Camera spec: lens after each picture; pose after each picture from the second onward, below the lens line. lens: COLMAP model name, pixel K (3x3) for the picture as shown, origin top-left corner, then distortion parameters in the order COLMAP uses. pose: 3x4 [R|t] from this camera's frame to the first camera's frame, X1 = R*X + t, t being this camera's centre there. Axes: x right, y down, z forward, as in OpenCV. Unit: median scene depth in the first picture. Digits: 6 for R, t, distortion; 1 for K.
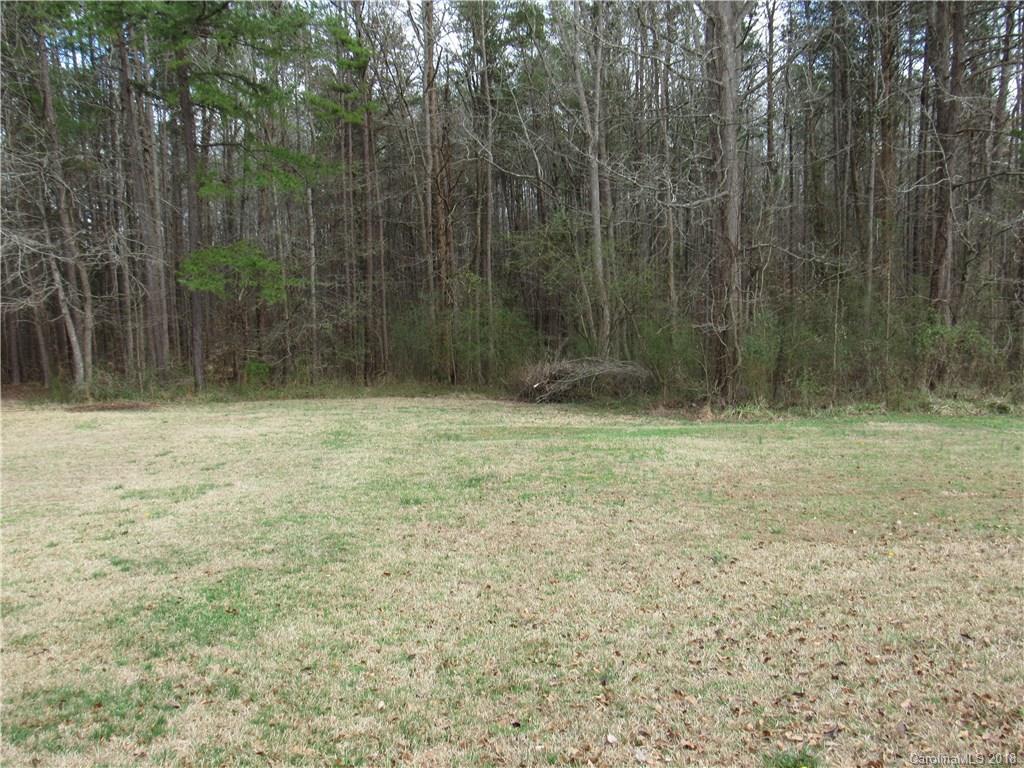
lens RADIAL K [[973.8, 0, 512.0], [0, 973.8, 384.0], [0, 0, 1]] dist [-0.044587, 0.033295]
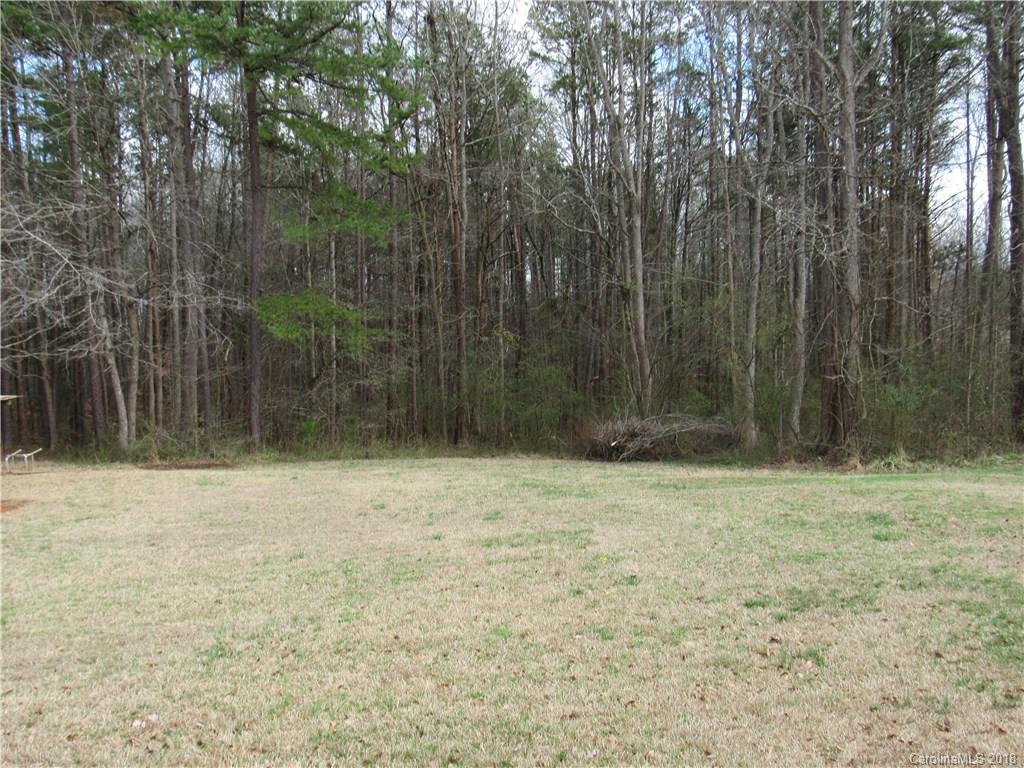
lens RADIAL K [[973.8, 0, 512.0], [0, 973.8, 384.0], [0, 0, 1]] dist [-0.044587, 0.033295]
pose [[0.990863, 0.004849, 0.134785, -0.210540], [0.005823, 0.996884, -0.078670, 0.018164], [-0.134747, 0.078736, 0.987747, 0.059158]]
